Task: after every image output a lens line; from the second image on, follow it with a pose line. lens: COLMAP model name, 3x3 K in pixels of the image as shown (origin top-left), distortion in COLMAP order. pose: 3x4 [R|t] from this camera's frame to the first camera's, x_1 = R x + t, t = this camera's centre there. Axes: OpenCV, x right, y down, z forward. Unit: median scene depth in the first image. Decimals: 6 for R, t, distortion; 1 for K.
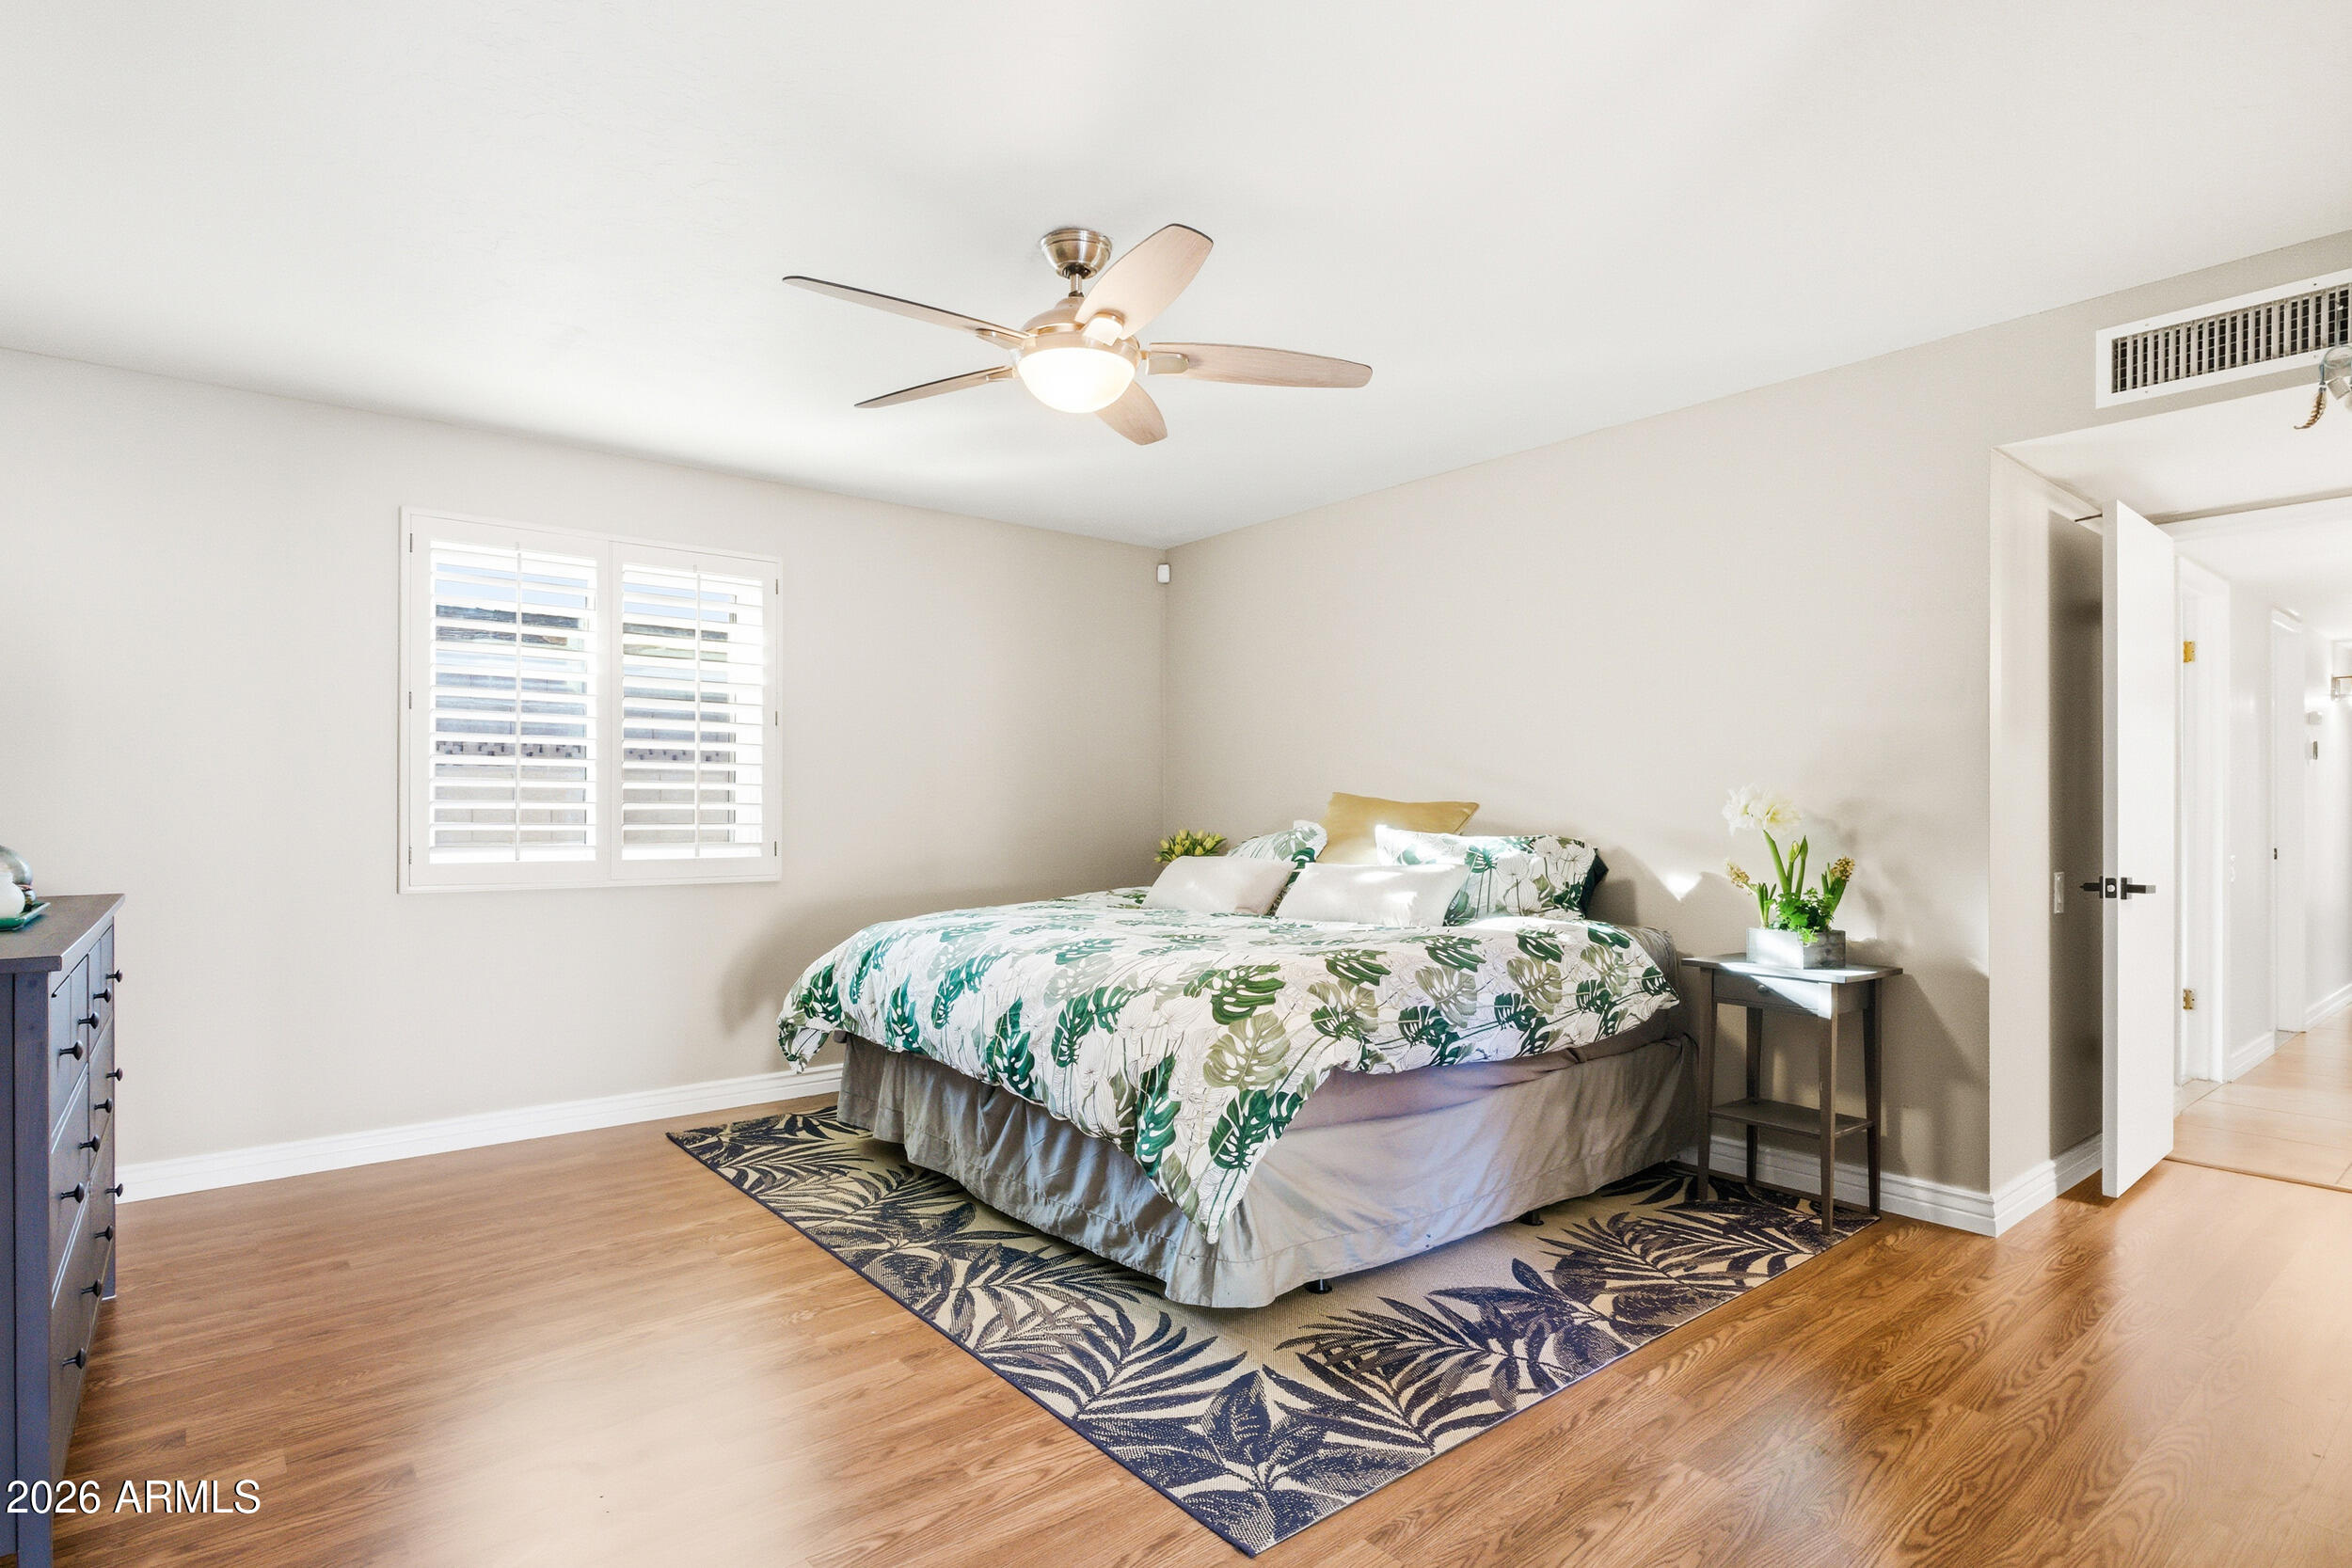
lens RADIAL K [[1168.7, 0, 1182.1], [0, 1168.7, 790.9], [0, 0, 1]] dist [-0.001129, 0.000757]
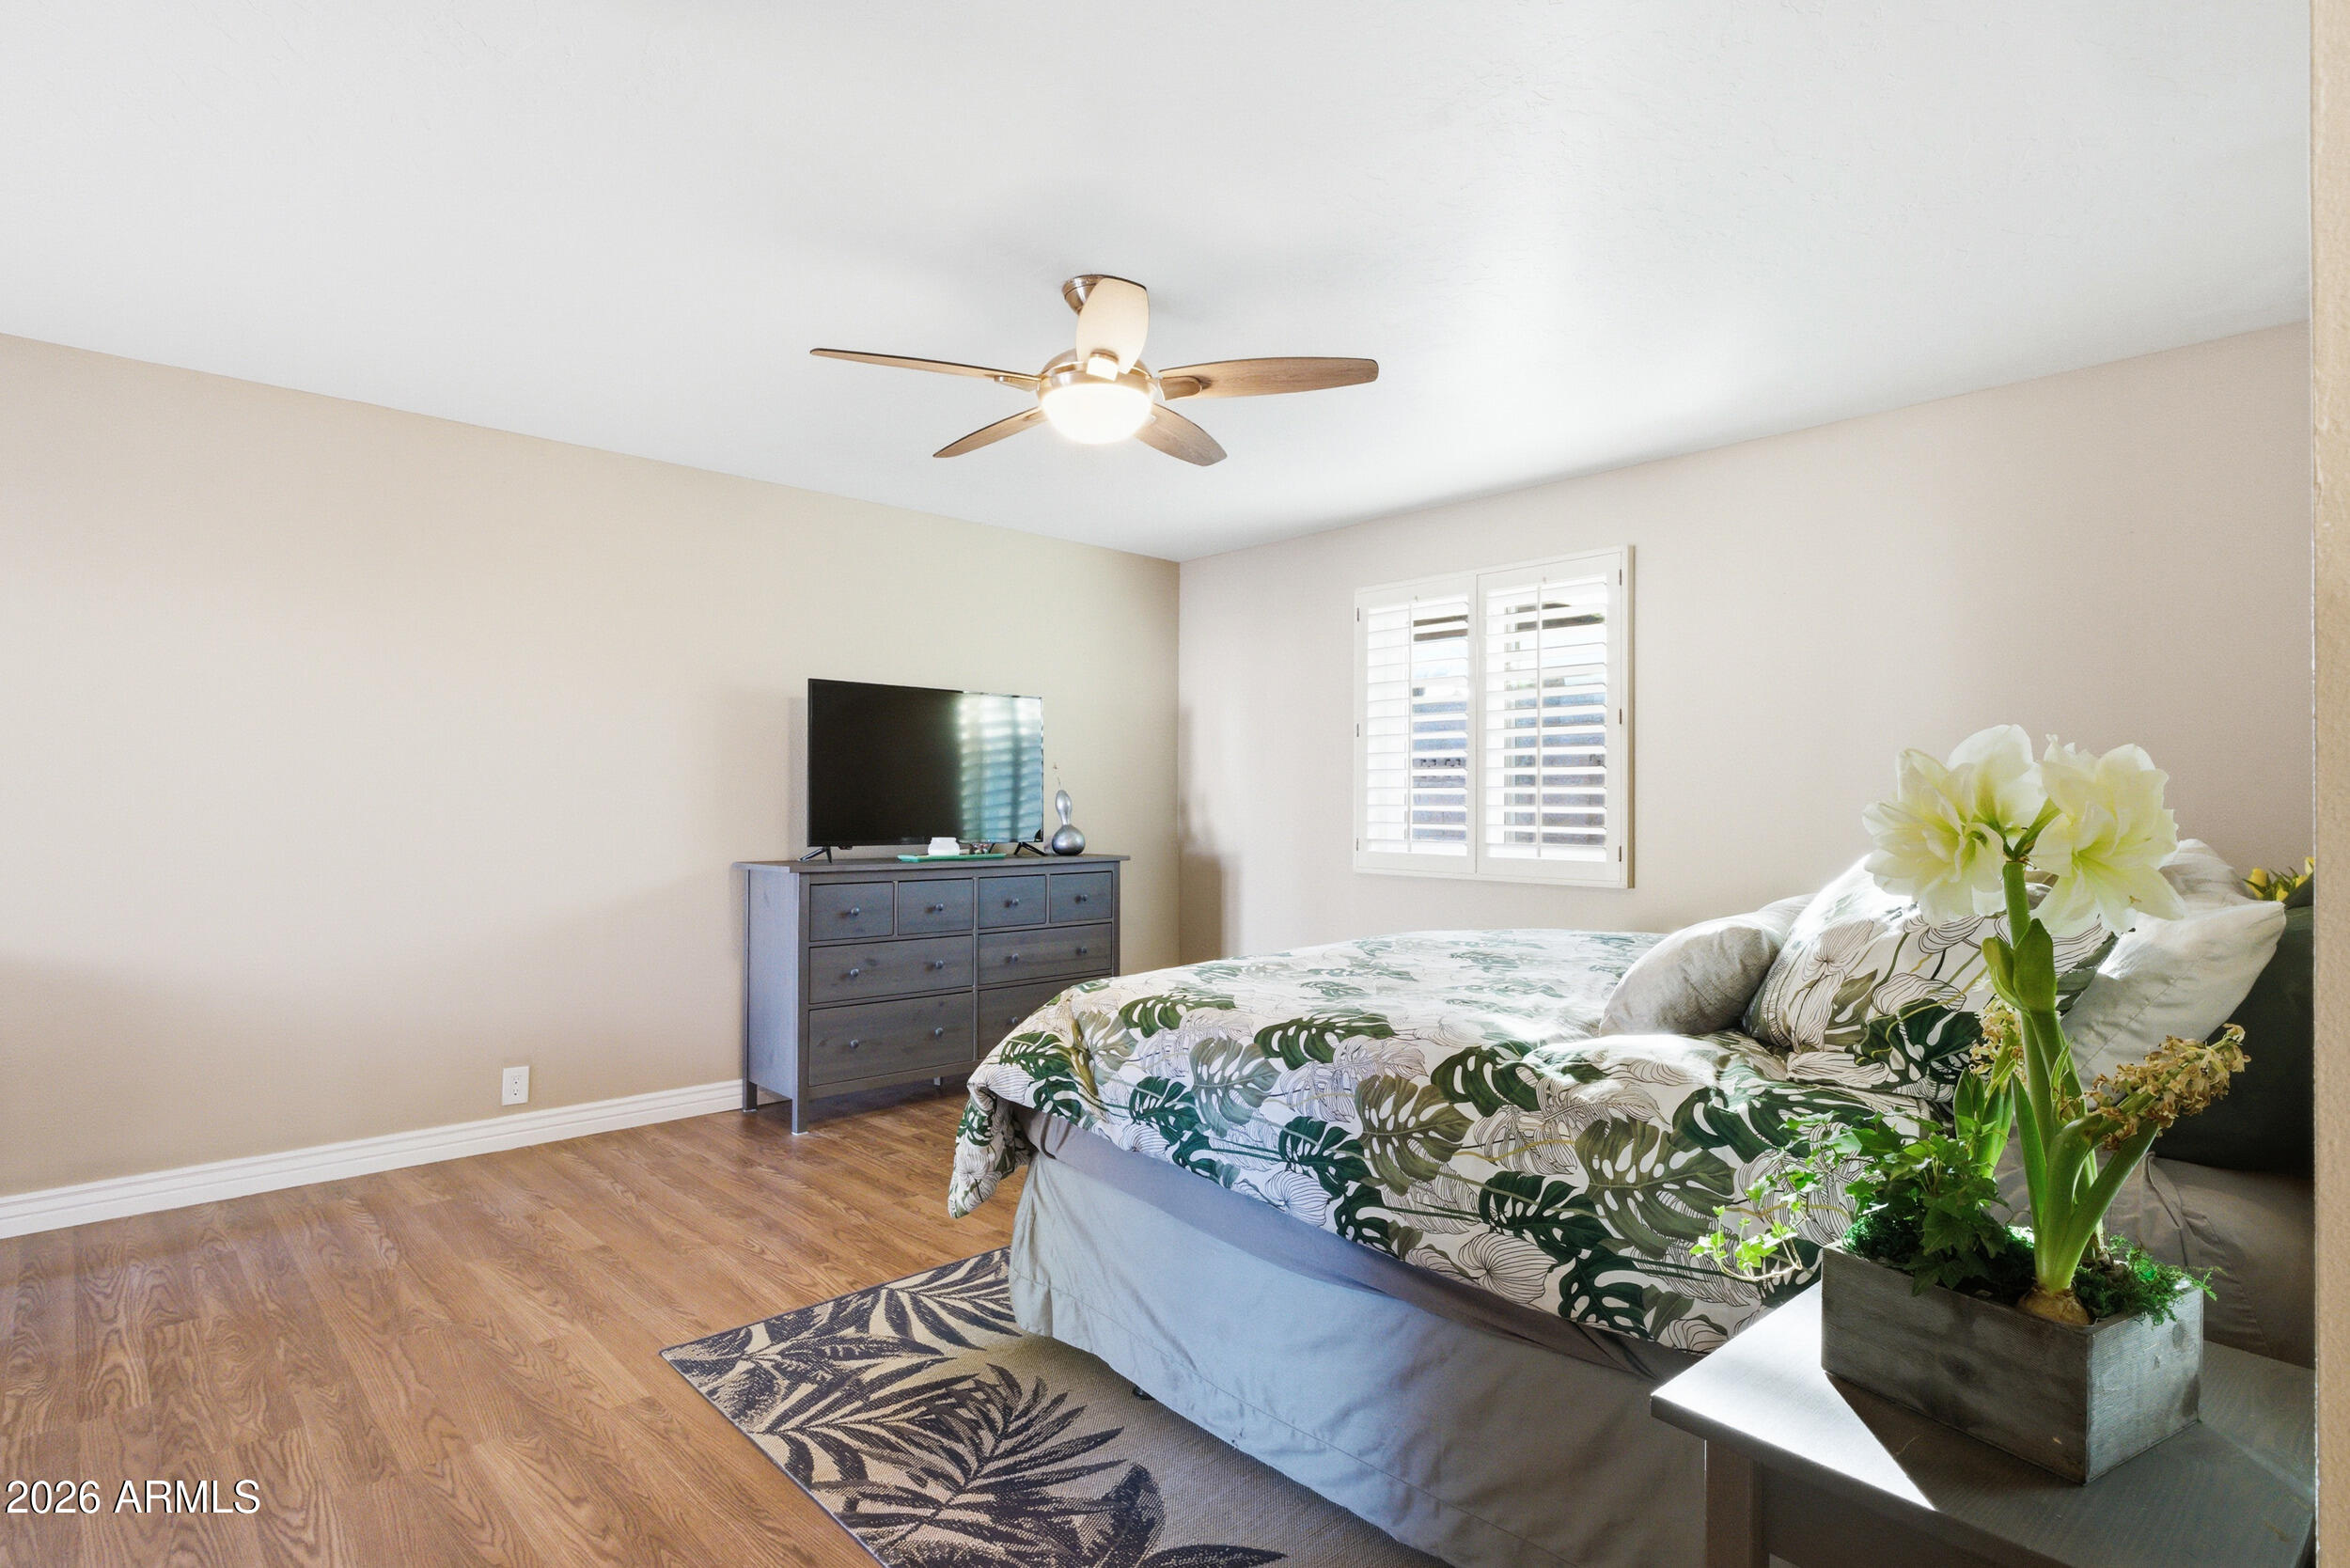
lens RADIAL K [[1167.9, 0, 1181.1], [0, 1167.9, 790.9], [0, 0, 1]] dist [-0.001129, 0.000757]
pose [[0.073723, -0.016922, -0.997135, 0.945930], [0.015351, 0.999757, -0.015831, 0.015076], [0.997161, -0.014140, 0.073965, 0.965718]]
